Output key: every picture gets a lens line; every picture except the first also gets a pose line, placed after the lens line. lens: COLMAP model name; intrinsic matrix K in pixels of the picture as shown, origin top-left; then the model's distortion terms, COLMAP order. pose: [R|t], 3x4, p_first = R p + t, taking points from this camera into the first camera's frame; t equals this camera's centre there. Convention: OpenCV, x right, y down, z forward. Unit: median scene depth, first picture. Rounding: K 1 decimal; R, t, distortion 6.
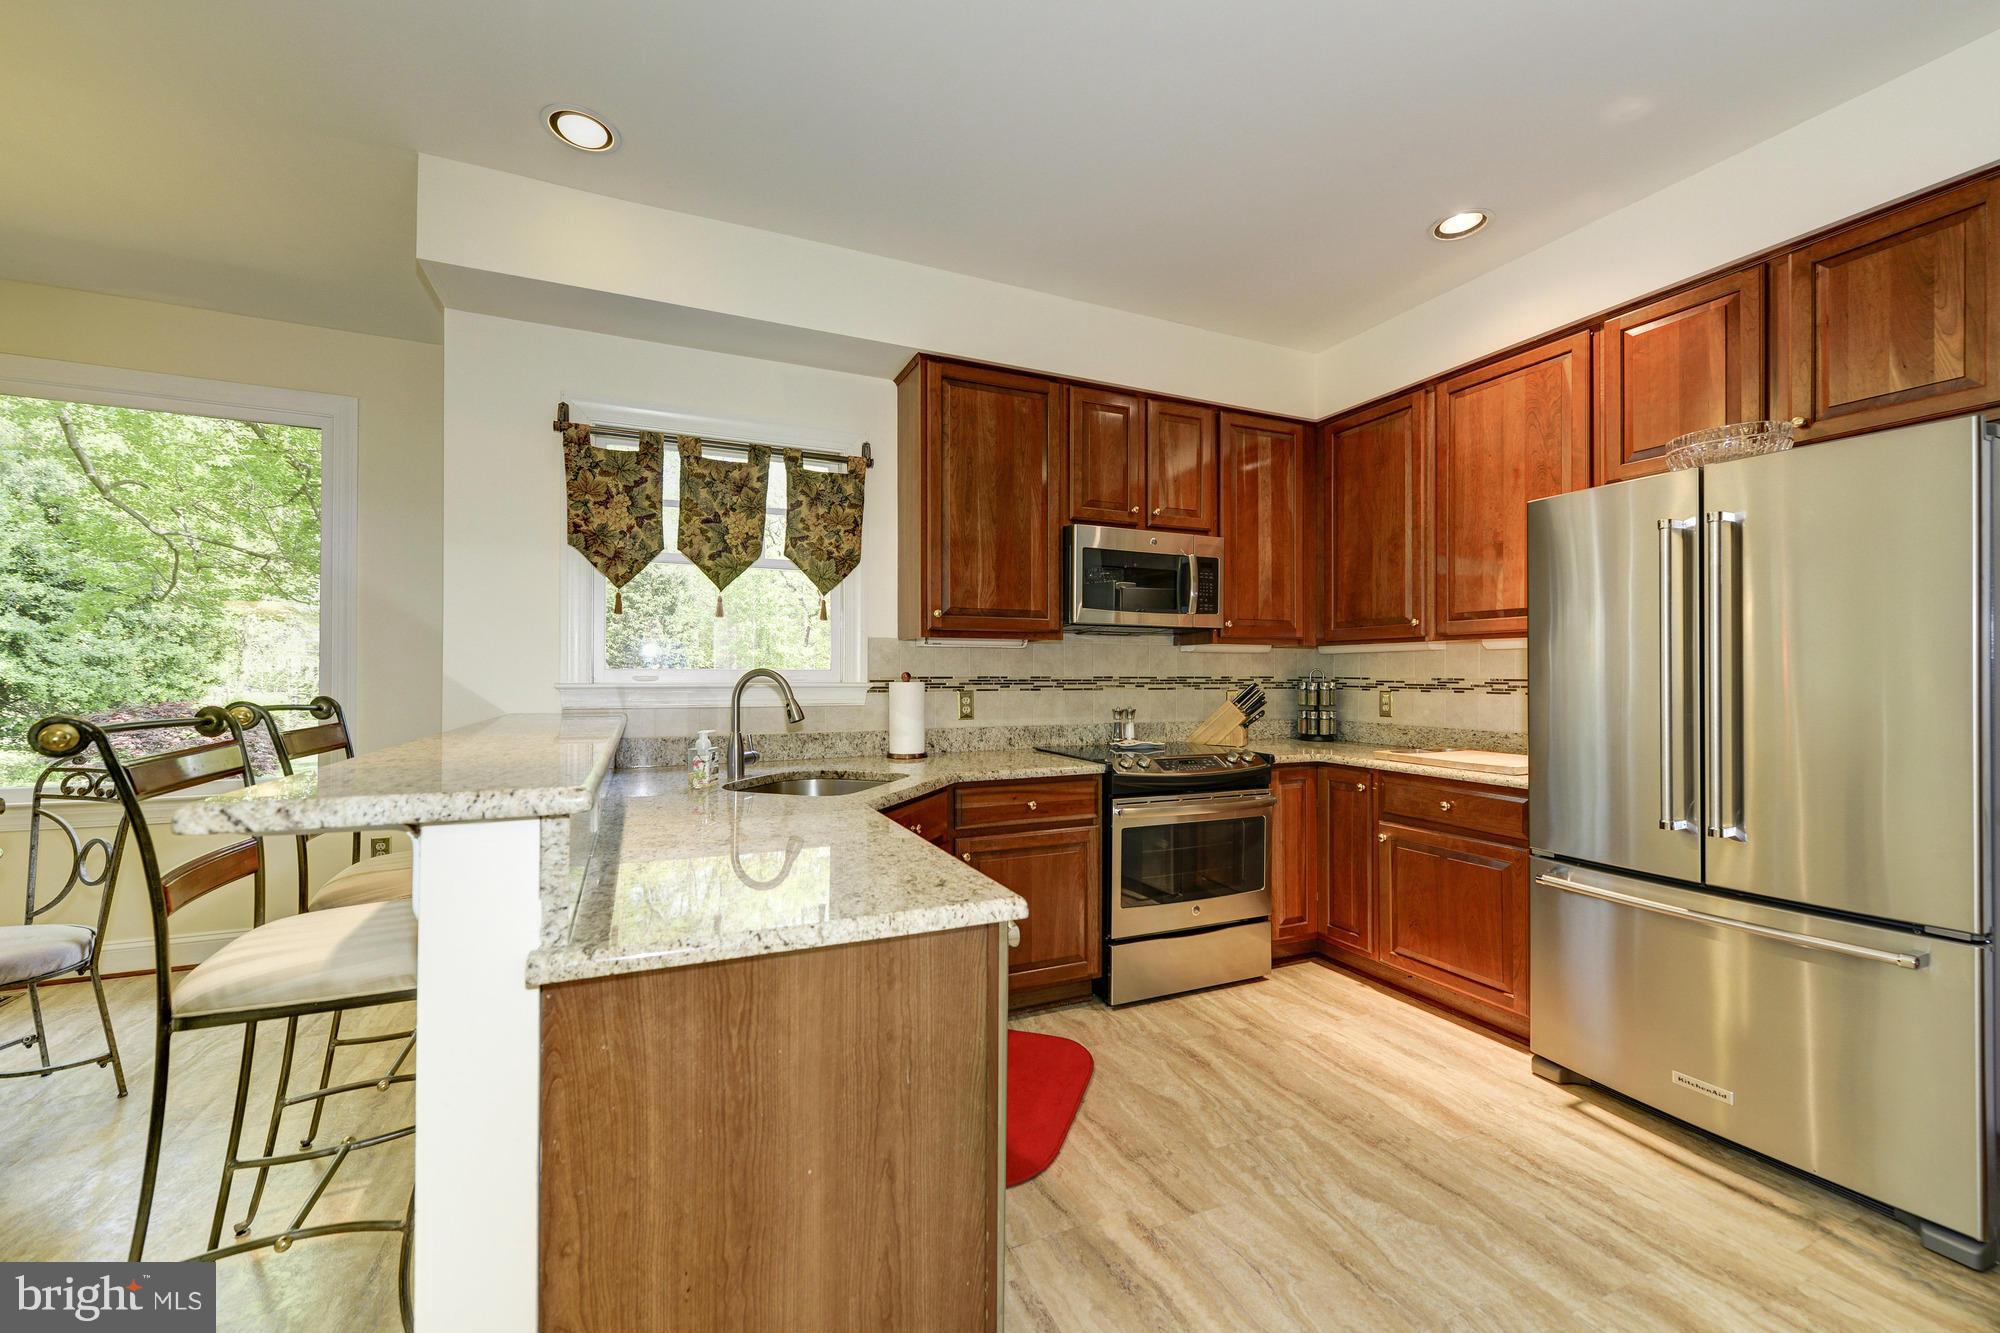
lens RADIAL K [[778.6, 0, 1000.0], [0, 778.6, 666.5], [0, 0, 1]] dist [-0.000003, -0.000010]
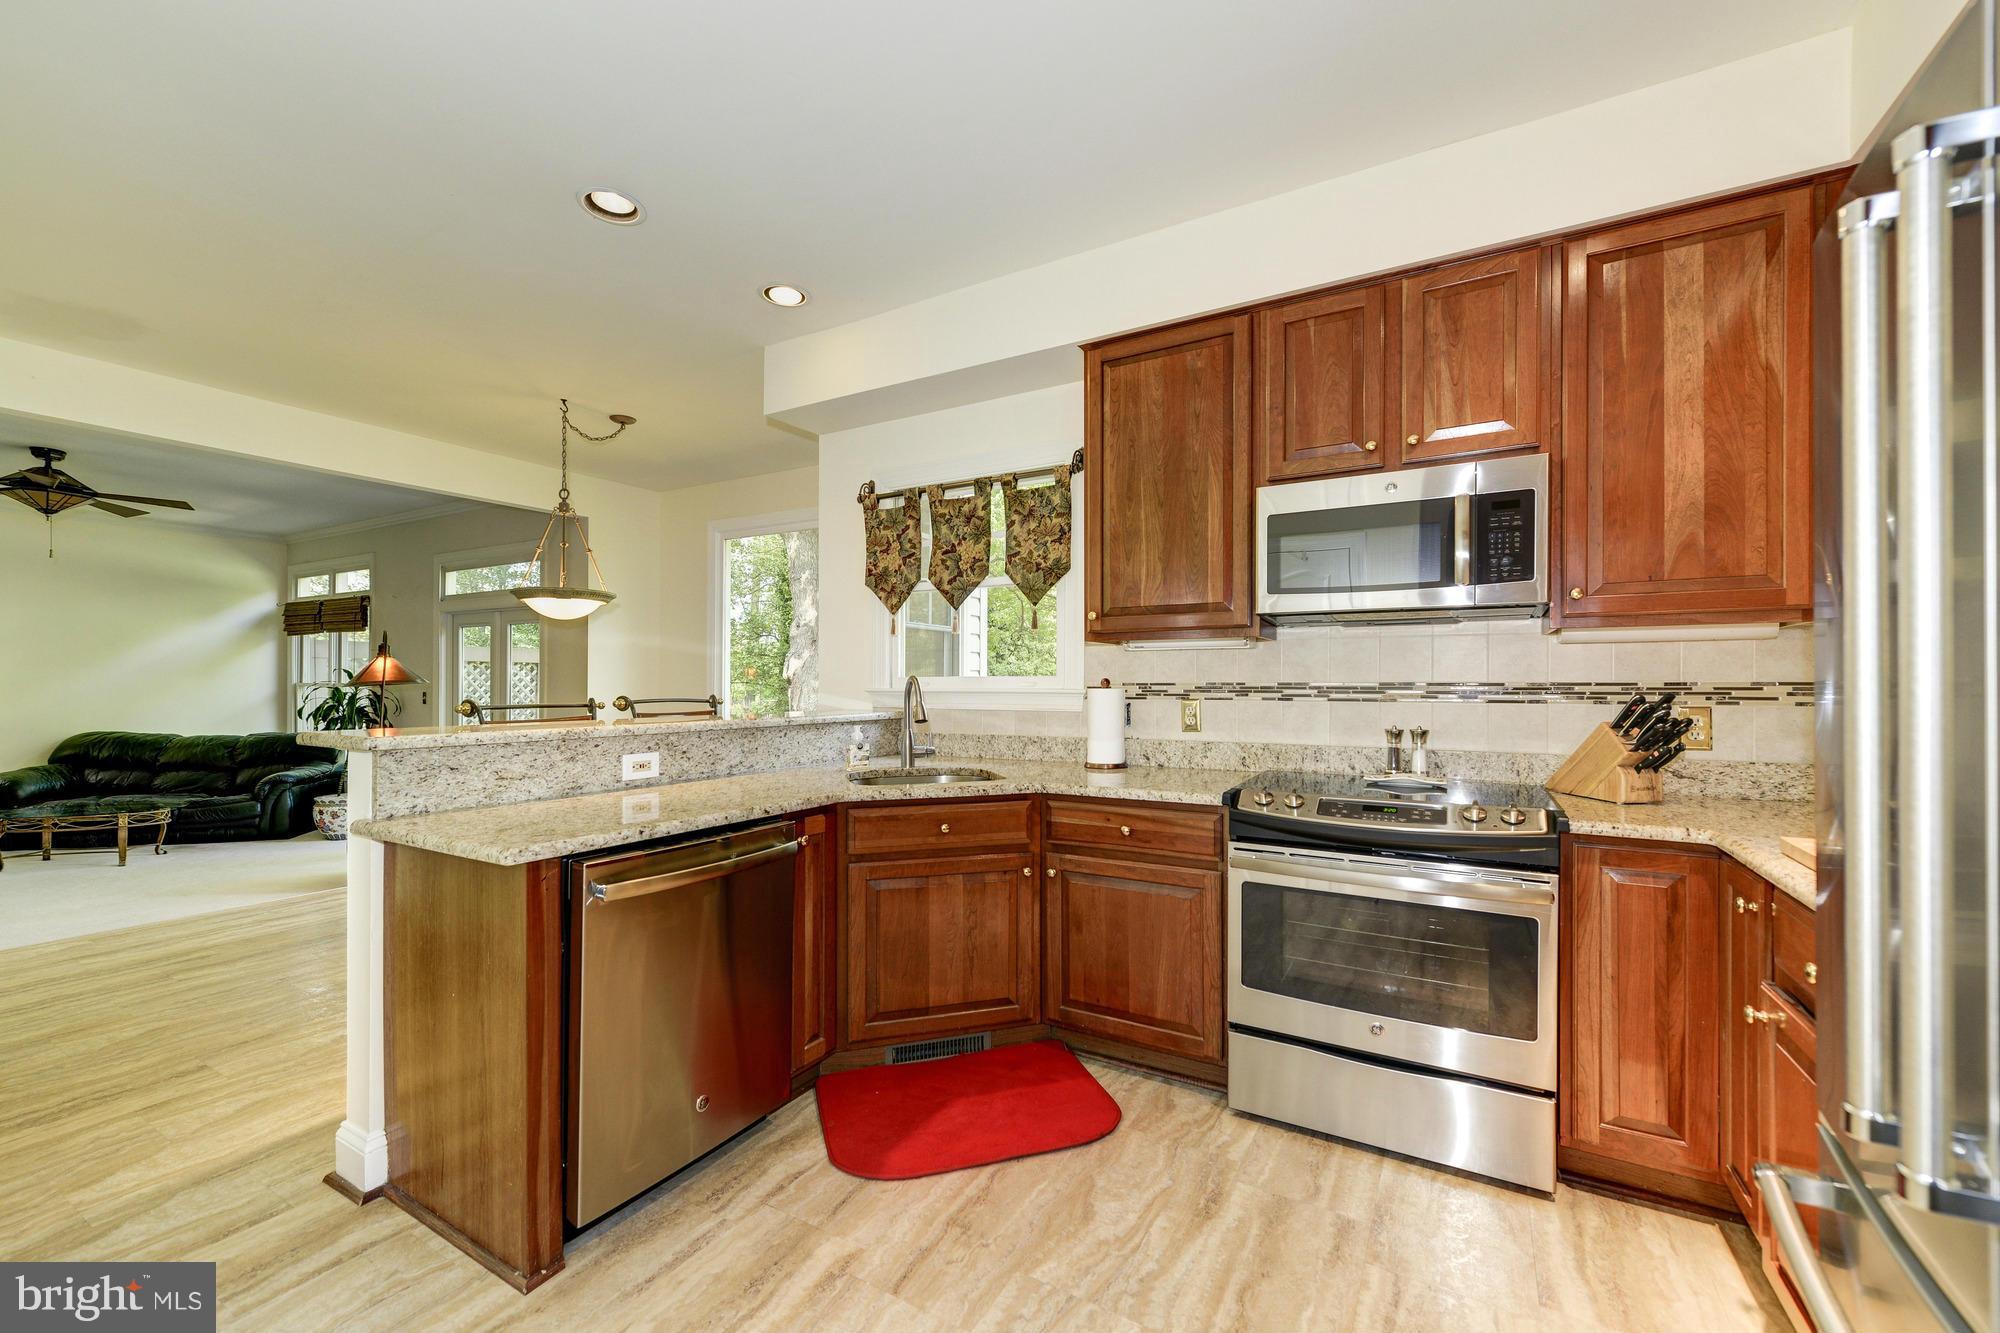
lens RADIAL K [[797.3, 0, 1034.4], [0, 797.3, 678.8], [0, 0, 1]] dist [-0.001014, -0.000329]
pose [[0.593816, -0.006477, -0.804574, 0.660119], [0.009694, 0.999953, -0.000895, 0.008452], [0.804542, -0.007268, 0.593851, 0.372100]]
